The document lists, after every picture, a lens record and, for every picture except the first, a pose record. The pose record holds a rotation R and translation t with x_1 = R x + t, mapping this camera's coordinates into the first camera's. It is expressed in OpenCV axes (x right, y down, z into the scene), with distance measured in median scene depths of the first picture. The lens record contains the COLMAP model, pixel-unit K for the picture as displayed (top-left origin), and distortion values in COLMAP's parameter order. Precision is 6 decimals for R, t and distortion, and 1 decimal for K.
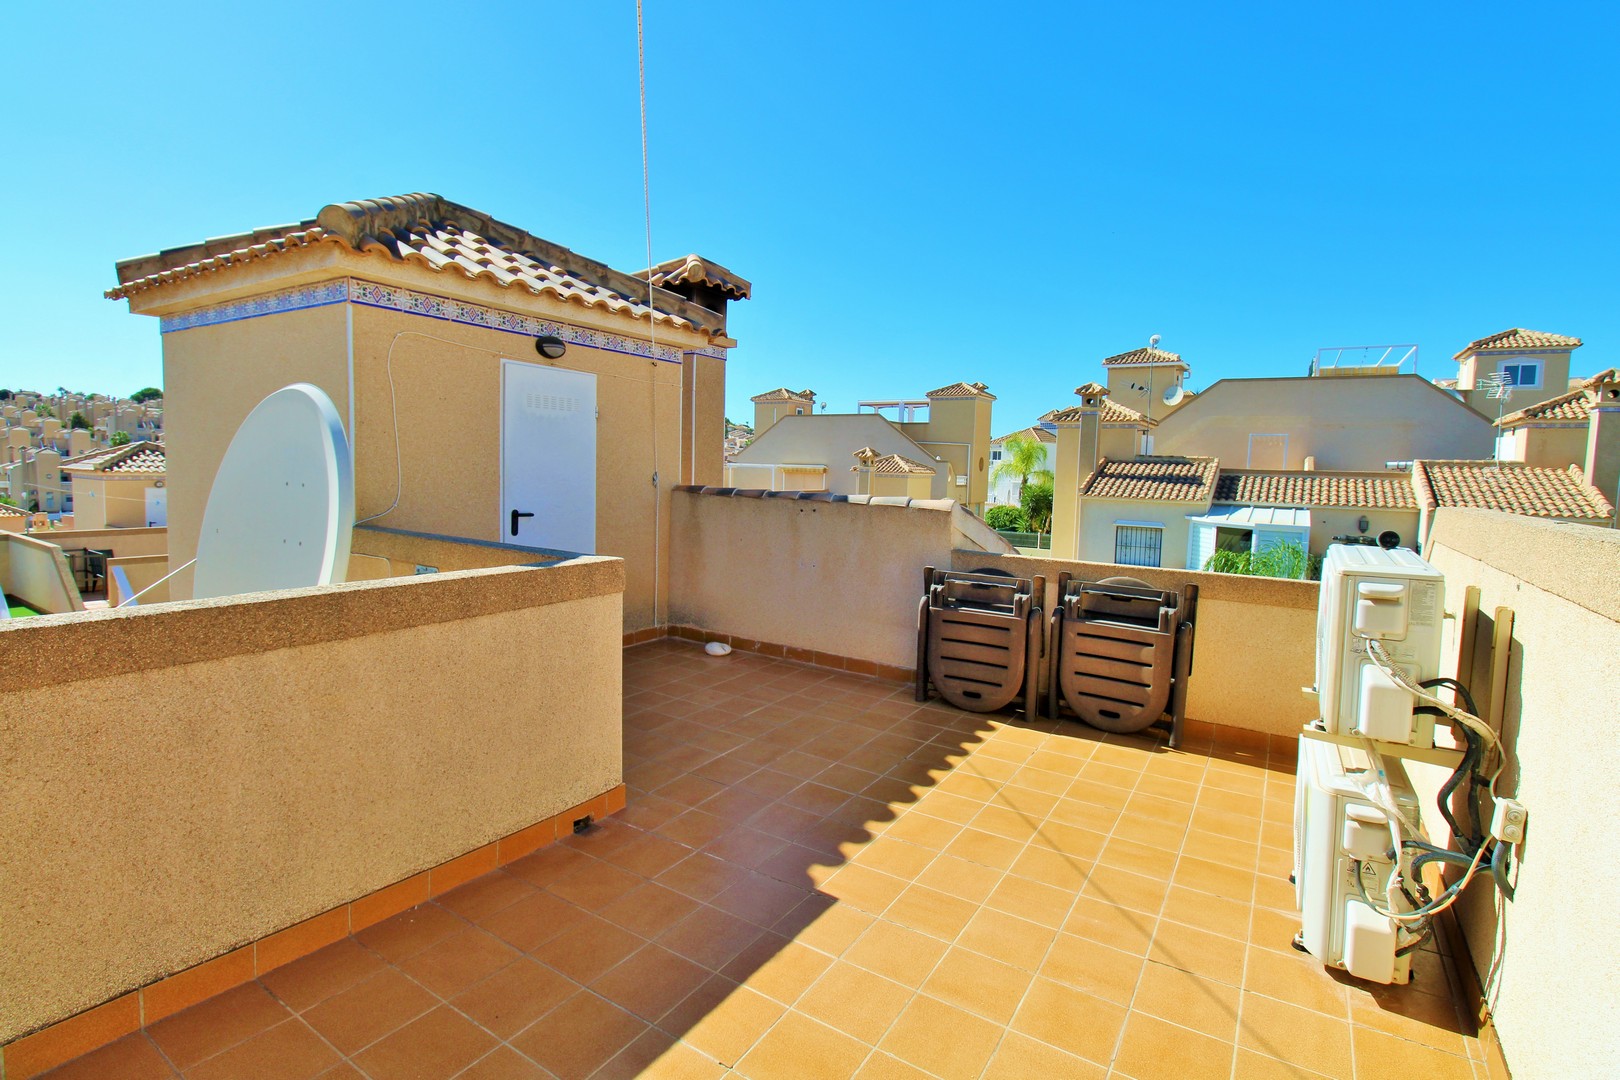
lens RADIAL K [[765.3, 0, 816.7], [0, 765.3, 528.1], [0, 0, 1]] dist [0.000793, -0.015214]
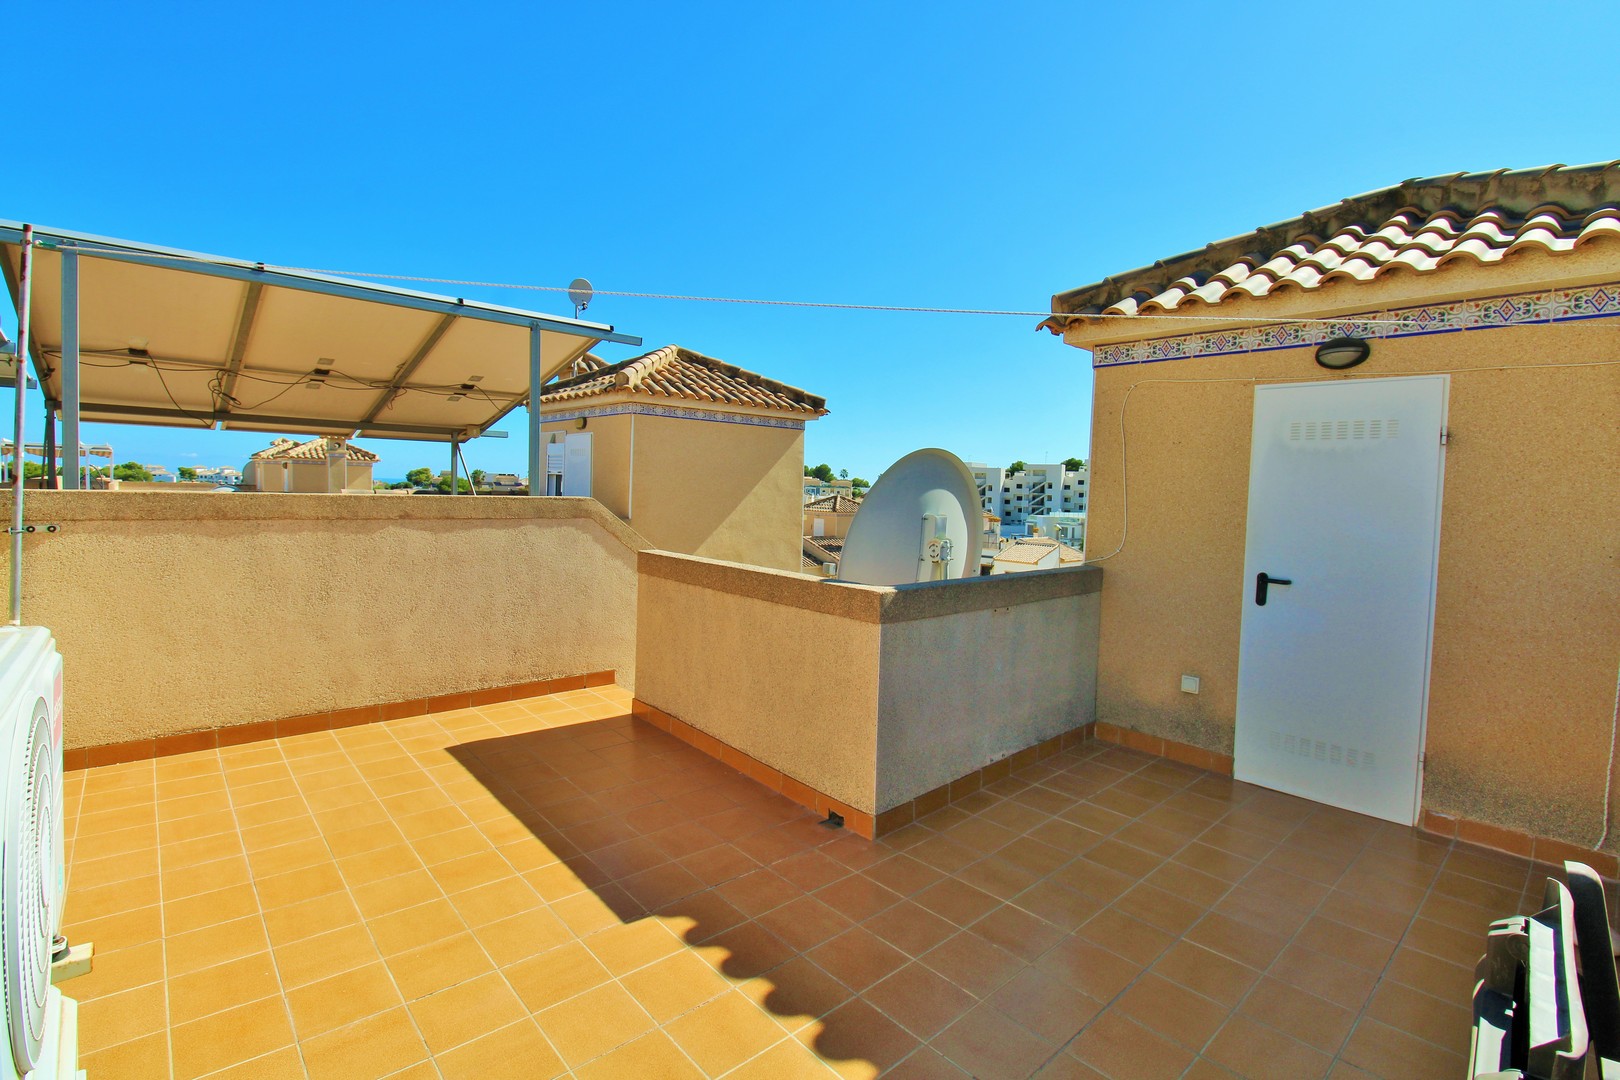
lens RADIAL K [[765.3, 0, 816.7], [0, 765.3, 528.1], [0, 0, 1]] dist [0.000793, -0.015214]
pose [[-0.286122, 0.011357, -0.958126, 0.792635], [-0.117051, 0.992027, 0.046713, -0.086848], [0.951017, 0.125515, -0.282511, 1.276086]]
